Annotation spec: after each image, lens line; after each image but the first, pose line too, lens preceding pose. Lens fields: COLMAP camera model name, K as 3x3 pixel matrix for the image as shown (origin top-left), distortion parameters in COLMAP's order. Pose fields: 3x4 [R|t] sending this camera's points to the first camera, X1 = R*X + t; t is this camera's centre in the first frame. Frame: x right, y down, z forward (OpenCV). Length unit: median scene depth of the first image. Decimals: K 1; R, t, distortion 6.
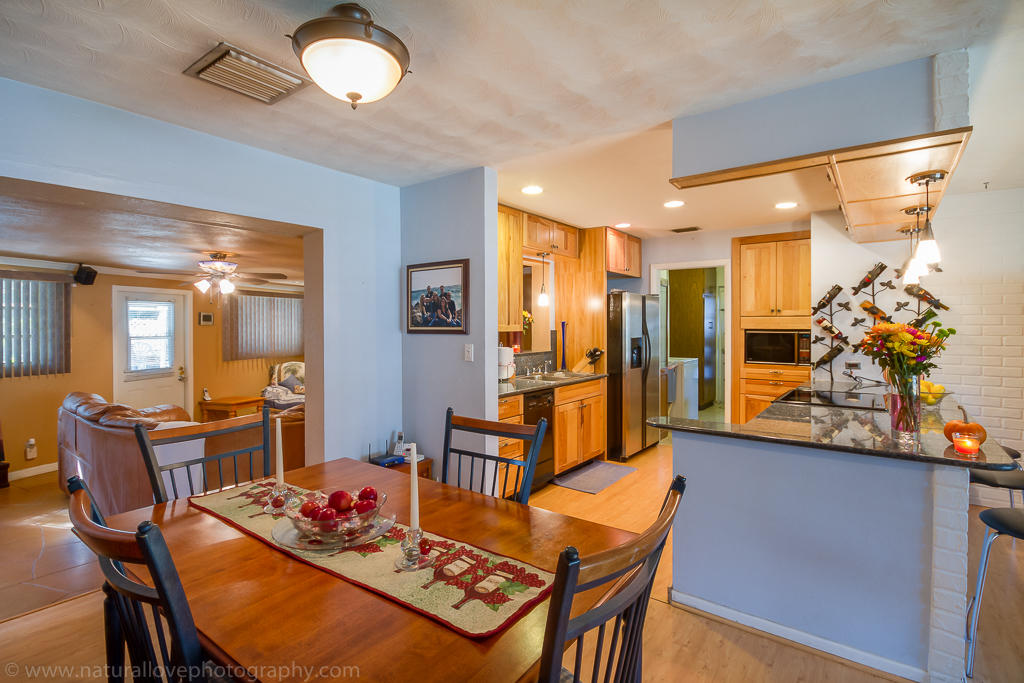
lens RADIAL K [[494.1, 0, 515.1], [0, 494.1, 335.7], [0, 0, 1]] dist [0.005228, 0.000908]
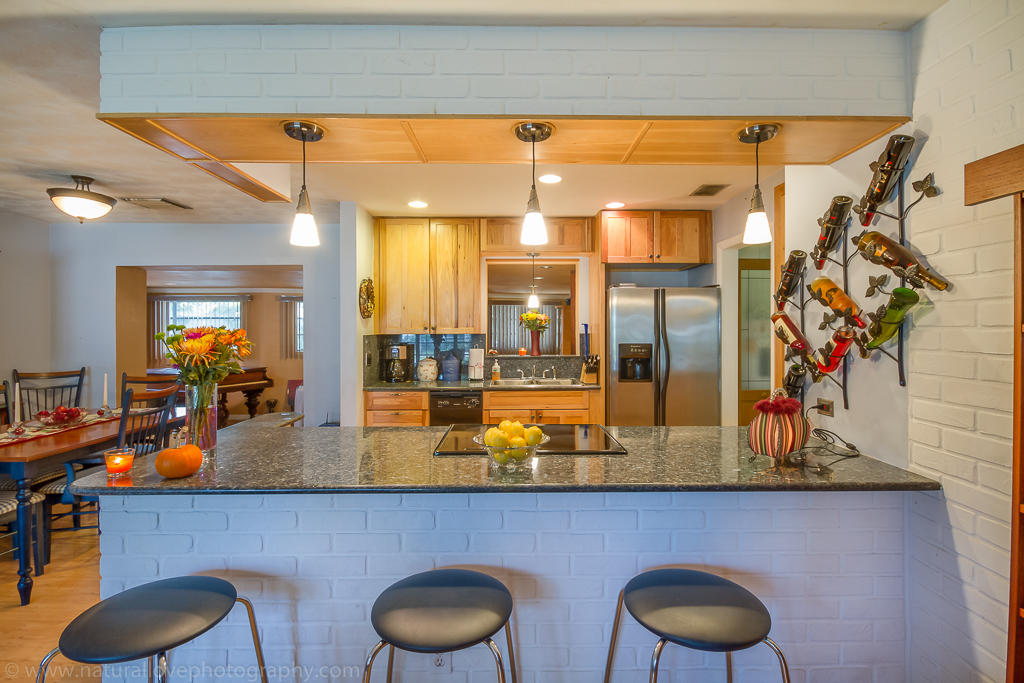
lens RADIAL K [[494.1, 0, 515.8], [0, 494.1, 334.6], [0, 0, 1]] dist [0.005228, 0.000908]
pose [[0.601975, 0.008442, -0.798470, 1.203737], [-0.008919, 0.999953, 0.003848, -0.017497], [0.798465, 0.004805, 0.602022, 0.600120]]
